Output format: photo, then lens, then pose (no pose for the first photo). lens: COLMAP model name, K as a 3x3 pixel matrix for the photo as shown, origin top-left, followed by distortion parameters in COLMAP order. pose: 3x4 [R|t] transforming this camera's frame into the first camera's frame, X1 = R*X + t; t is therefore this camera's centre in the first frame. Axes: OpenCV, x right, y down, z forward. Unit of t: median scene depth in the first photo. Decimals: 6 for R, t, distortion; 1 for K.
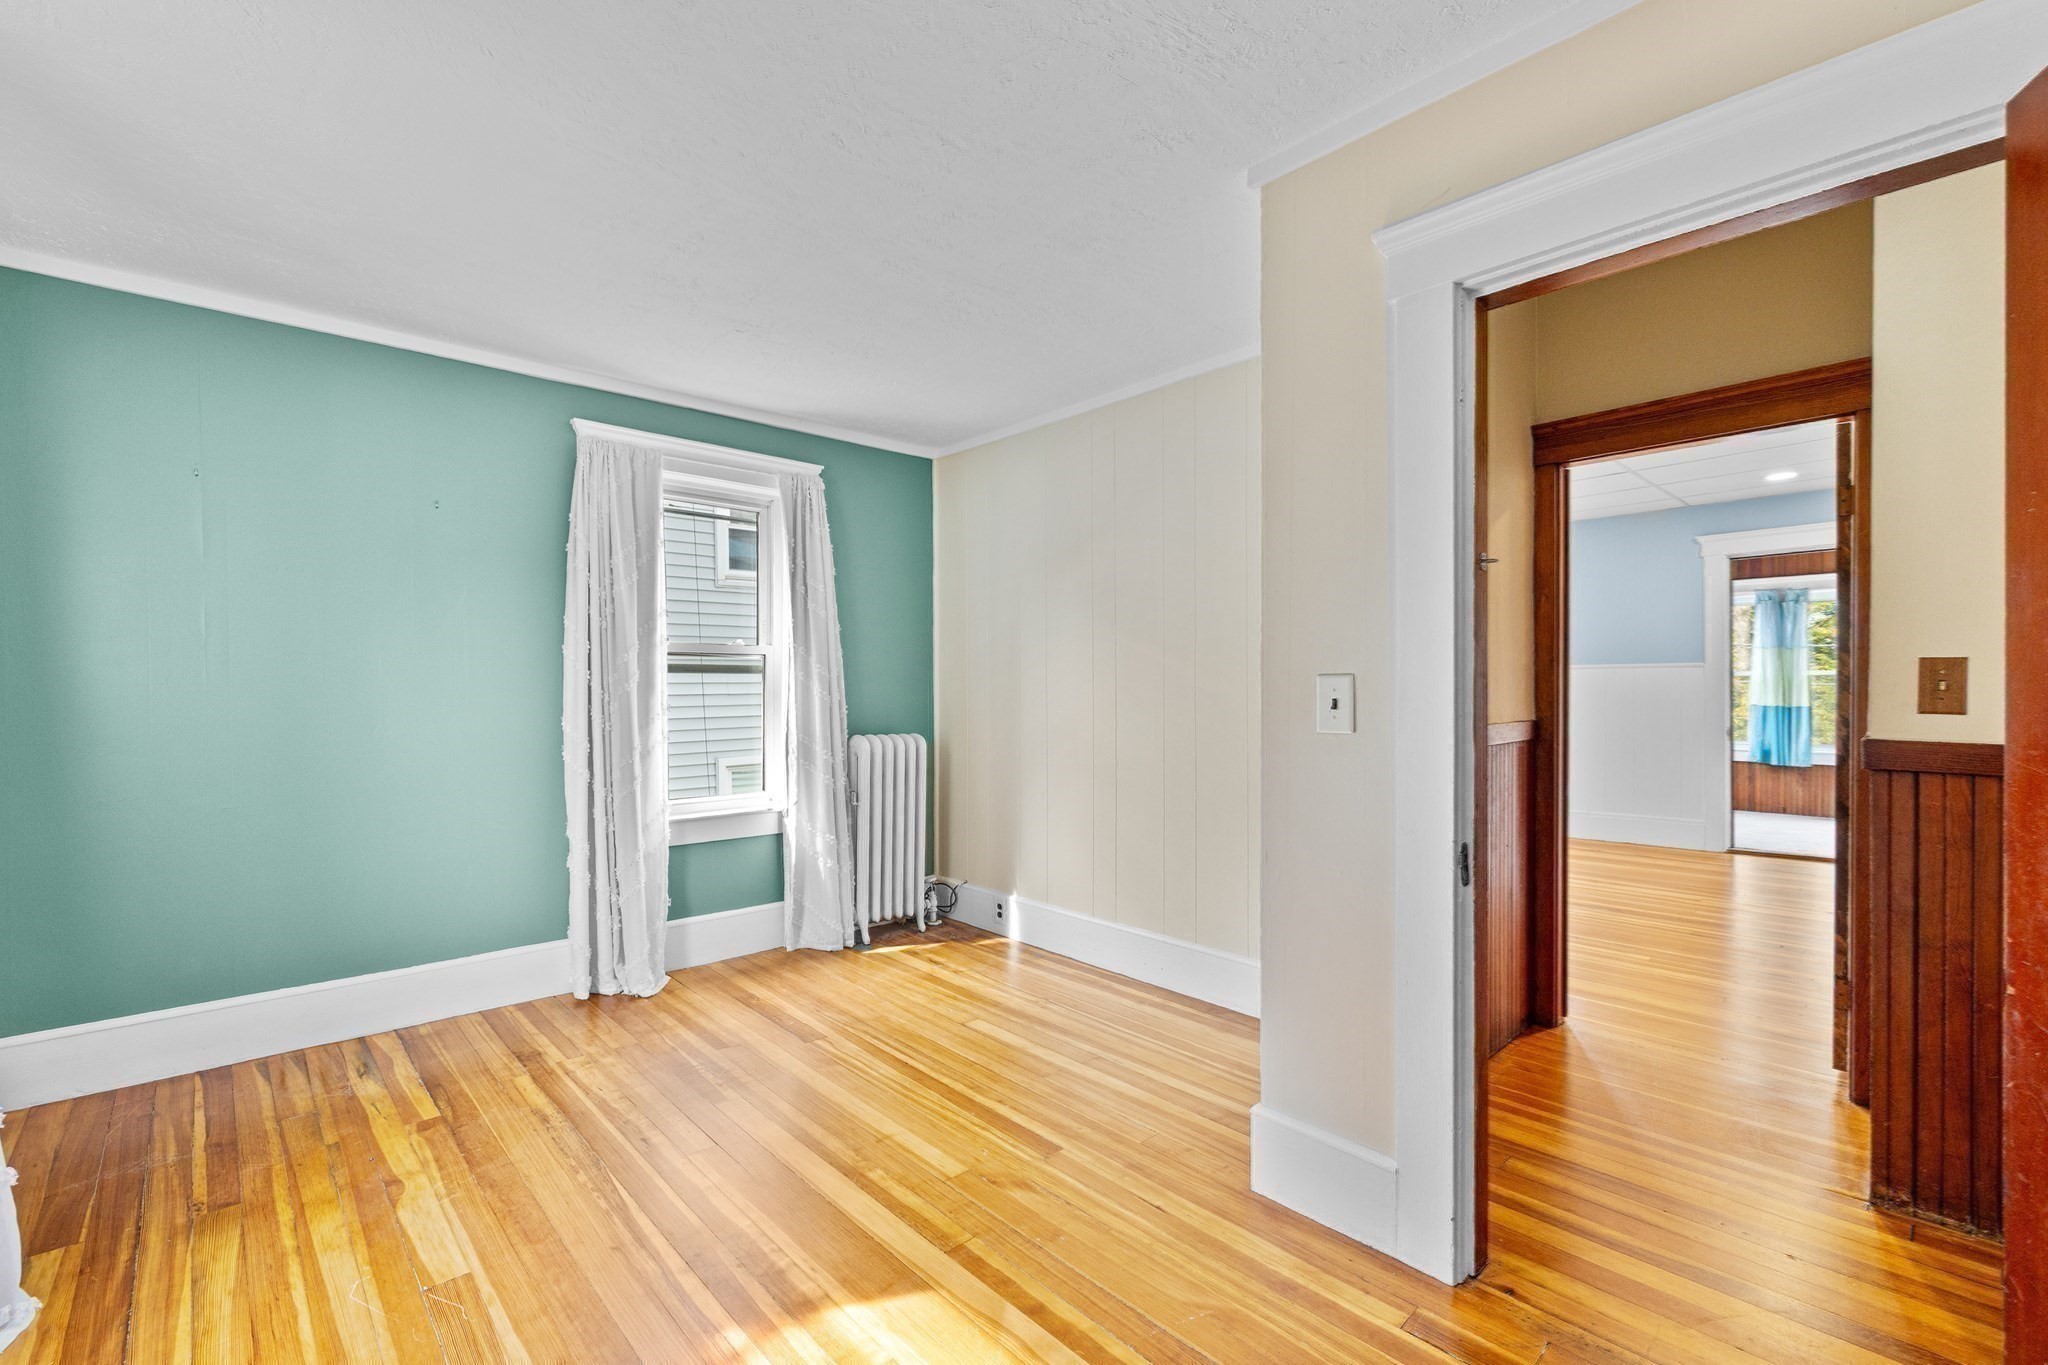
lens RADIAL K [[863.5, 0, 1029.1], [0, 863.5, 688.5], [0, 0, 1]] dist [-0.001619, -0.000295]
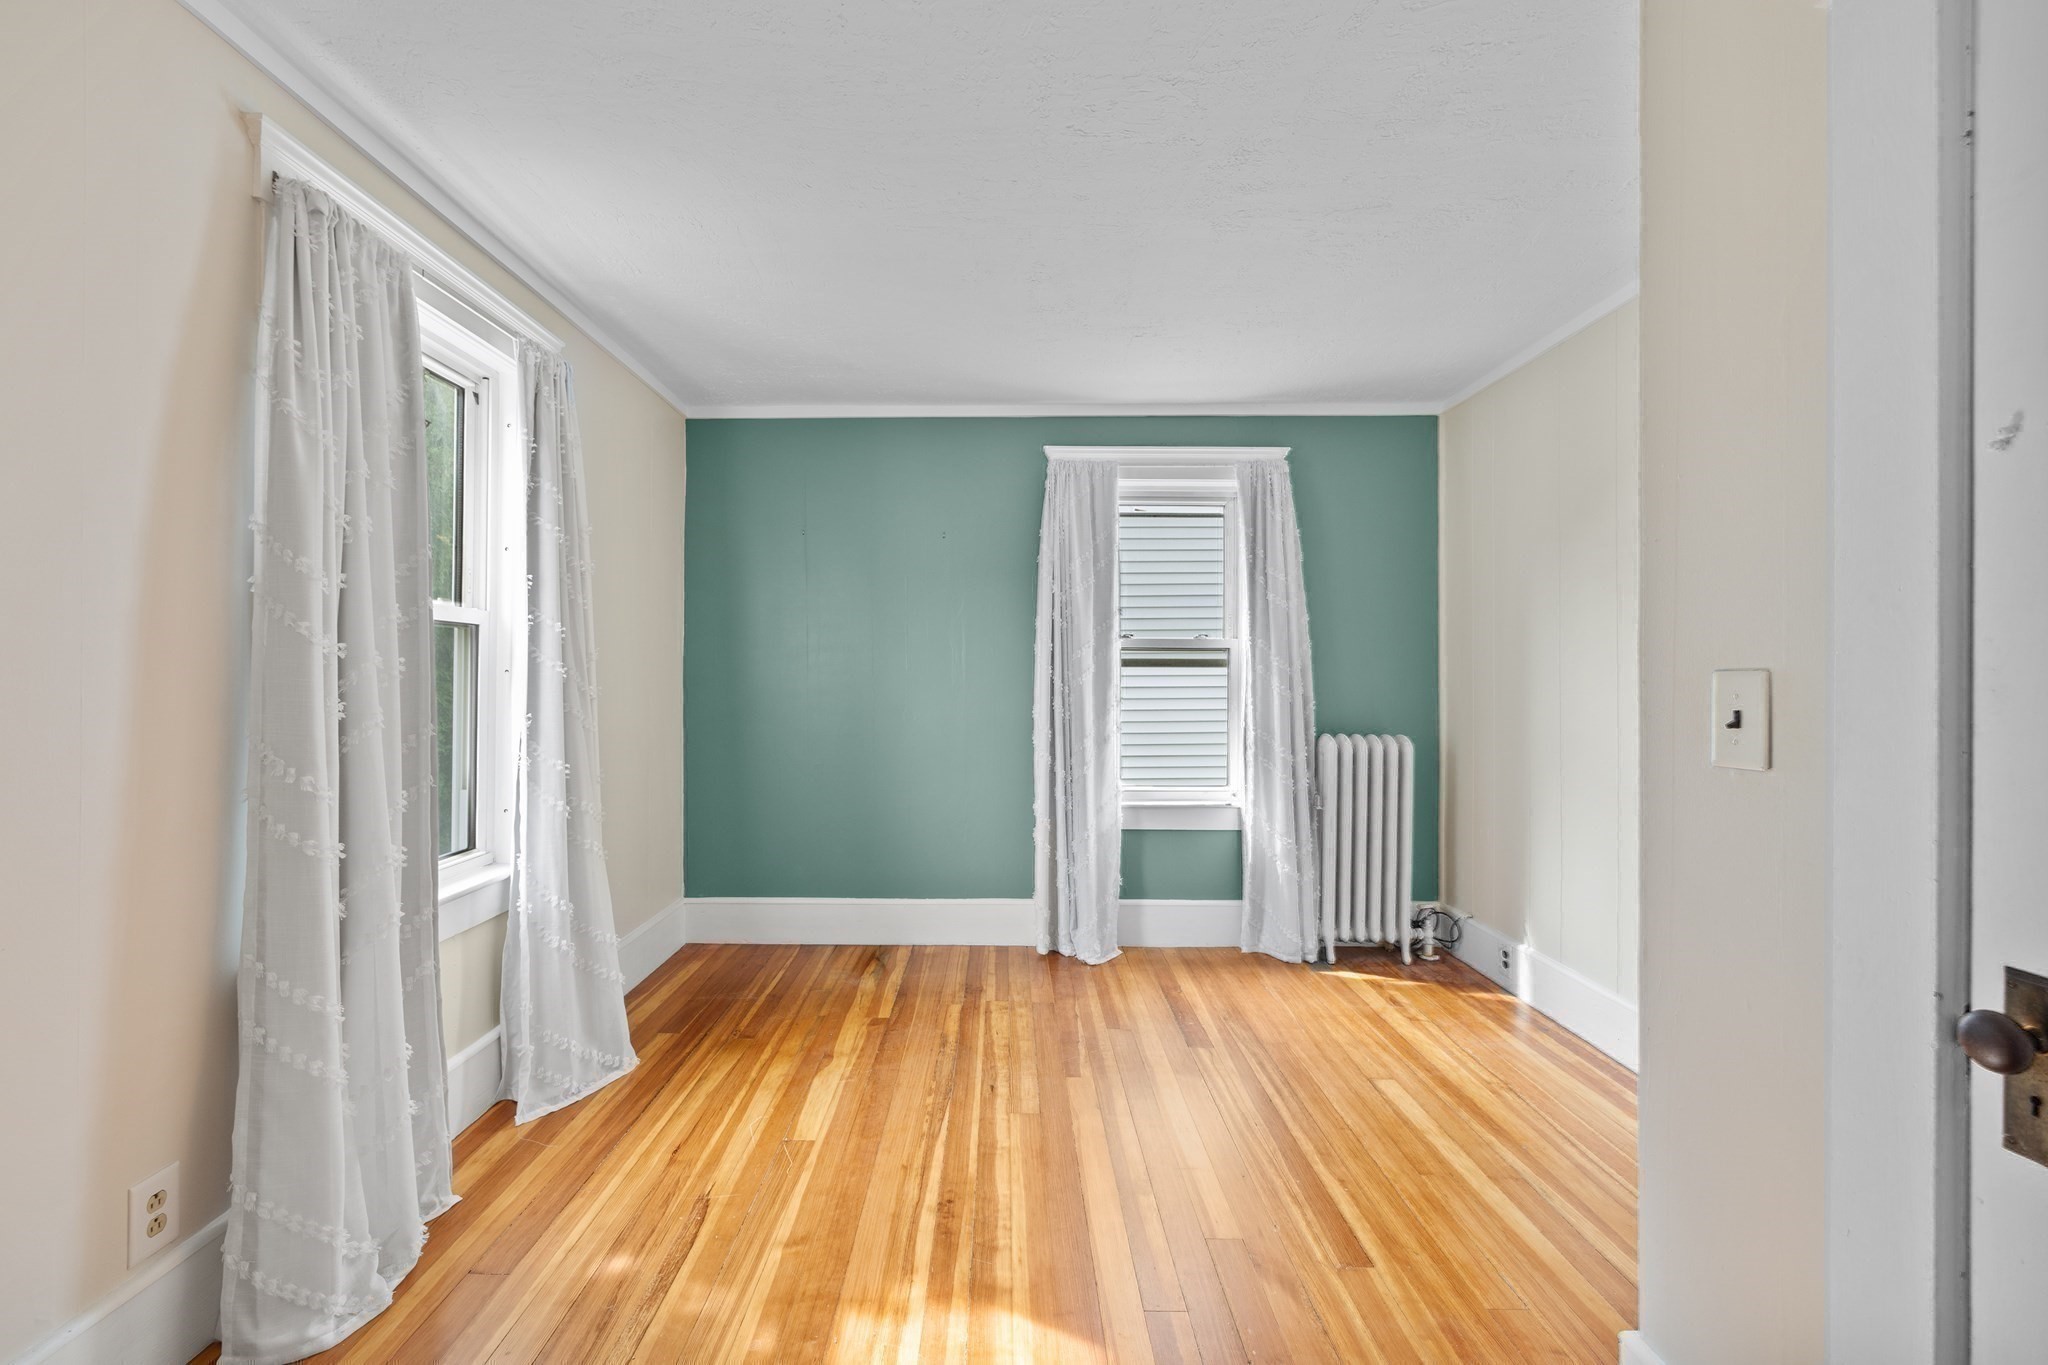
lens RADIAL K [[863.5, 0, 1025.7], [0, 863.5, 676.8], [0, 0, 1]] dist [-0.001619, -0.000295]
pose [[0.742716, 0.002401, -0.669602, 0.223489], [-0.004505, 0.999989, -0.001412, -0.004830], [0.669591, 0.004065, 0.742719, 0.131182]]
